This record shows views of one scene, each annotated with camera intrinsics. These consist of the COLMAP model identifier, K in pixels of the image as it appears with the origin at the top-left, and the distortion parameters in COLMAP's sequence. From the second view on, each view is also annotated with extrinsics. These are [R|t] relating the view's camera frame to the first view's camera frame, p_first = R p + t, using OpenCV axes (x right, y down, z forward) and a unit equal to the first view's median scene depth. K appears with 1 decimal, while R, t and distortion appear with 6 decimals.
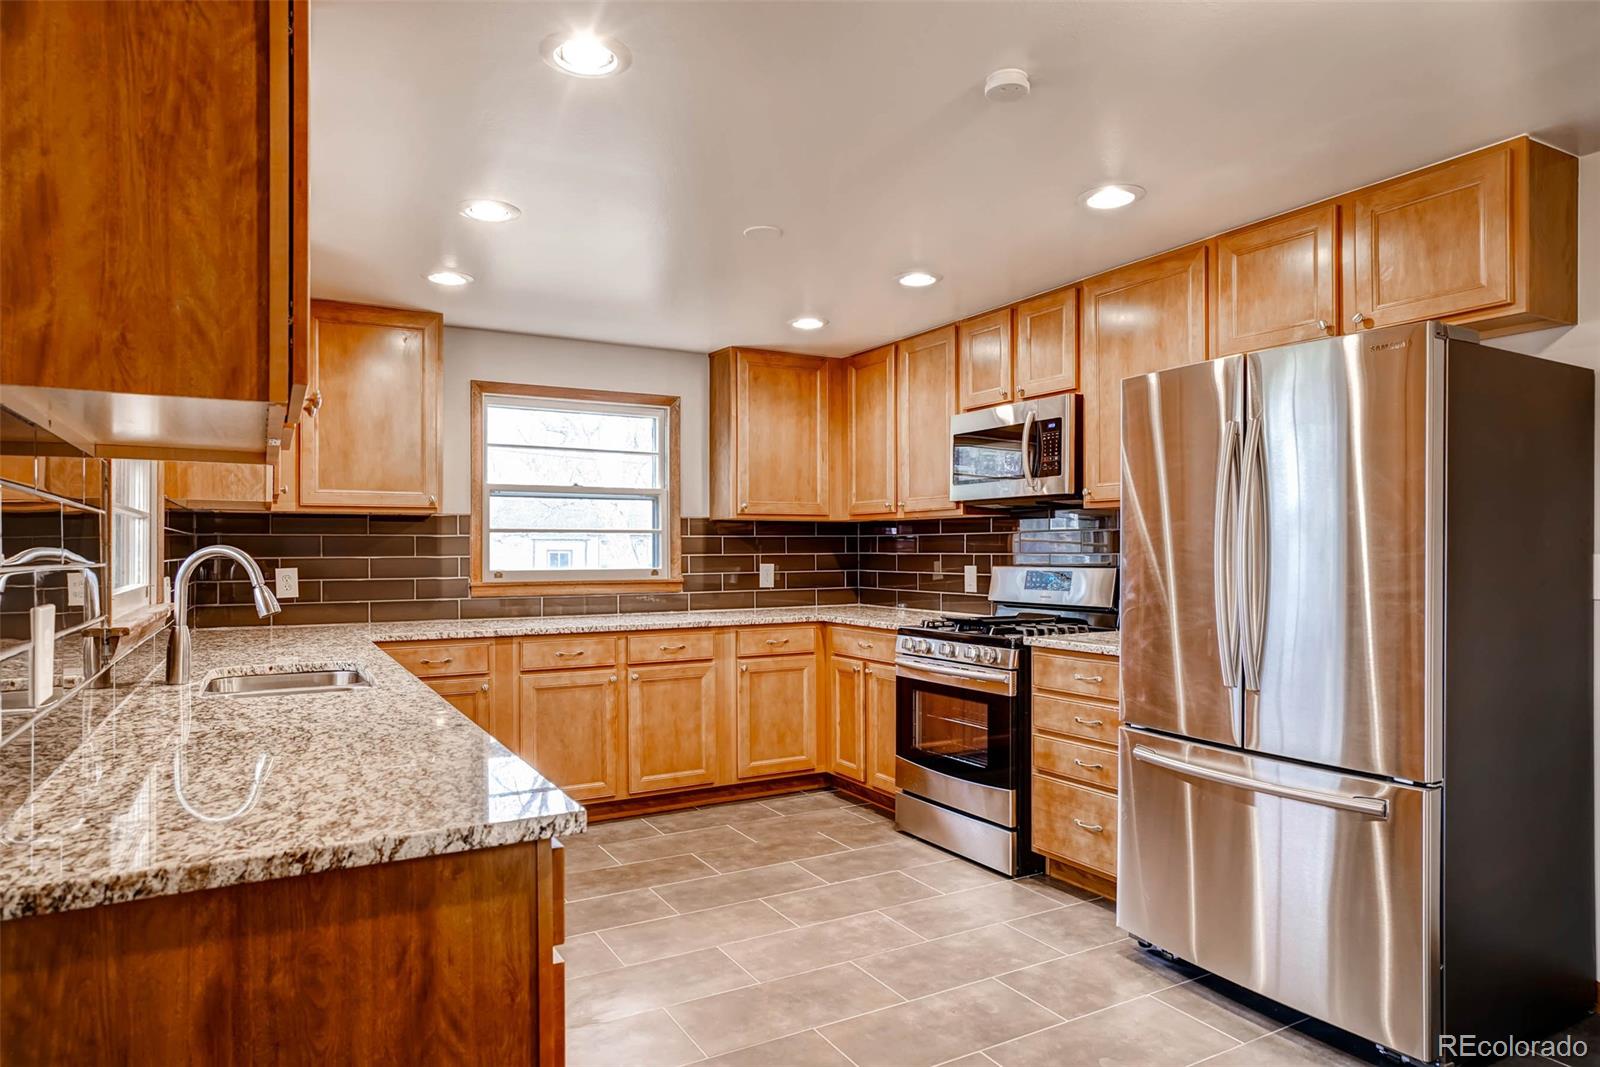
lens RADIAL K [[925.7, 0, 792.3], [0, 925.7, 536.1], [0, 0, 1]] dist [-0.027682, 0.003296]
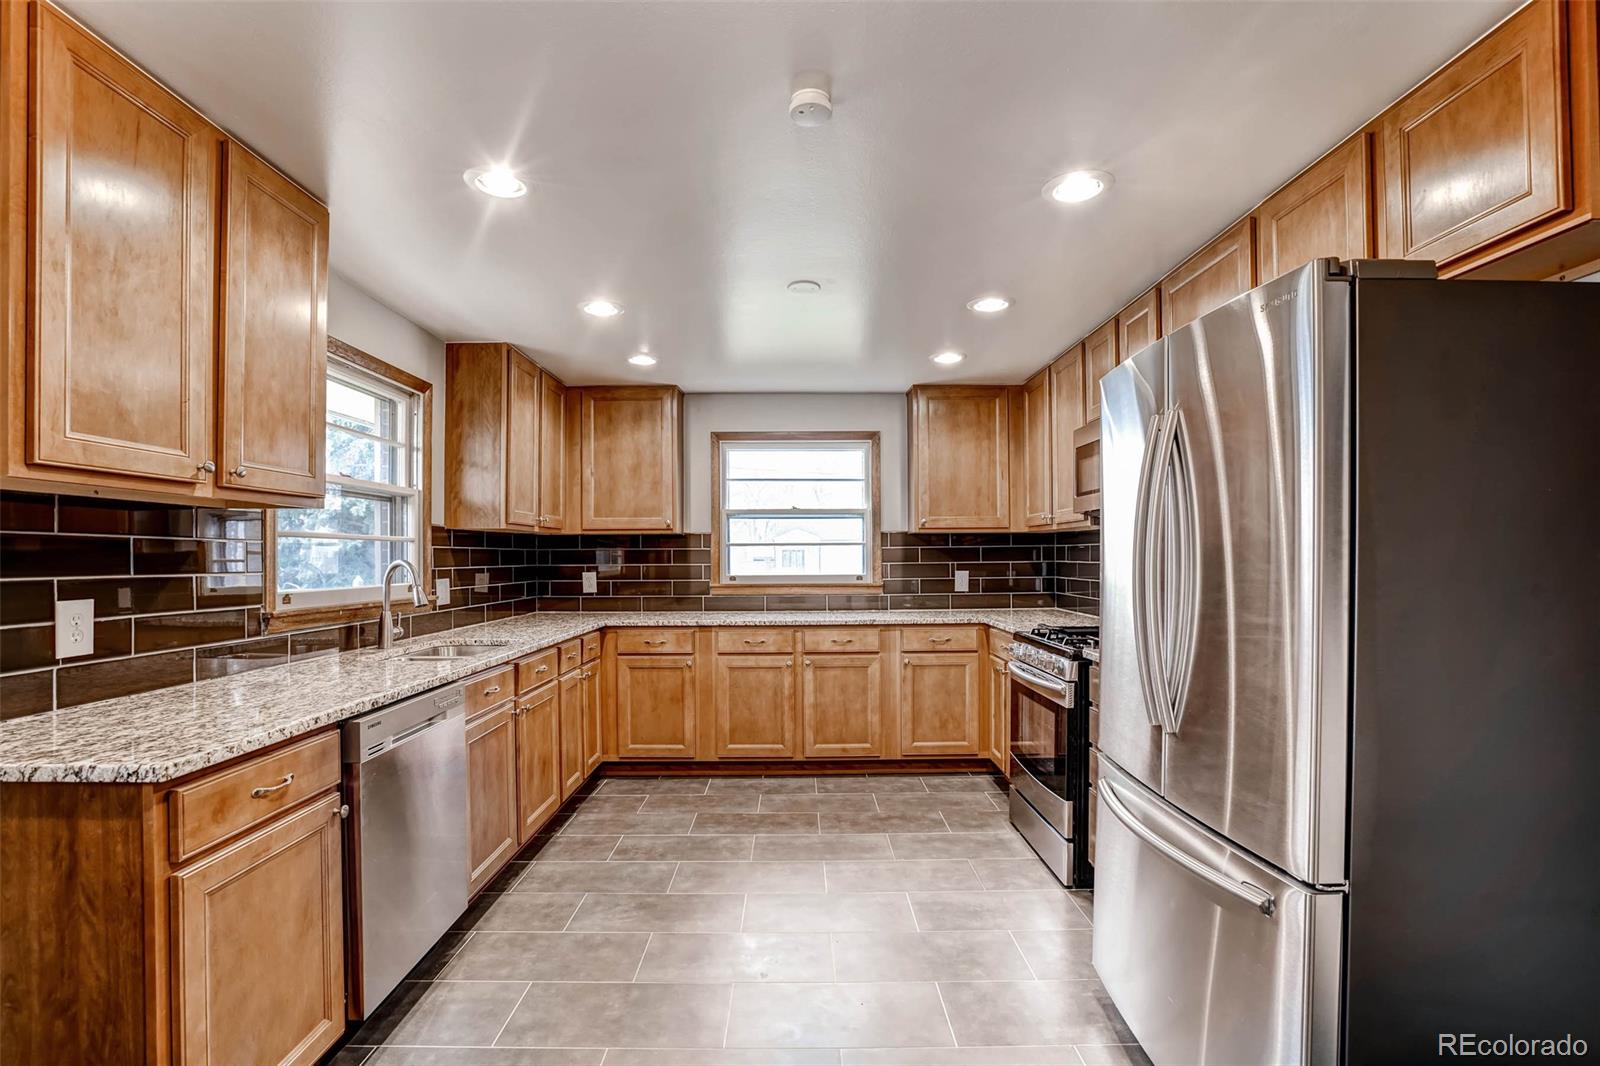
lens RADIAL K [[732.1, 0, 802.8], [0, 732.1, 549.6], [0, 0, 1]] dist [-0.031578, 0.003448]
pose [[0.883670, -0.006811, -0.468060, 0.280936], [0.010221, 0.999937, 0.004746, -0.003392], [0.467998, -0.008978, 0.883684, 0.134471]]
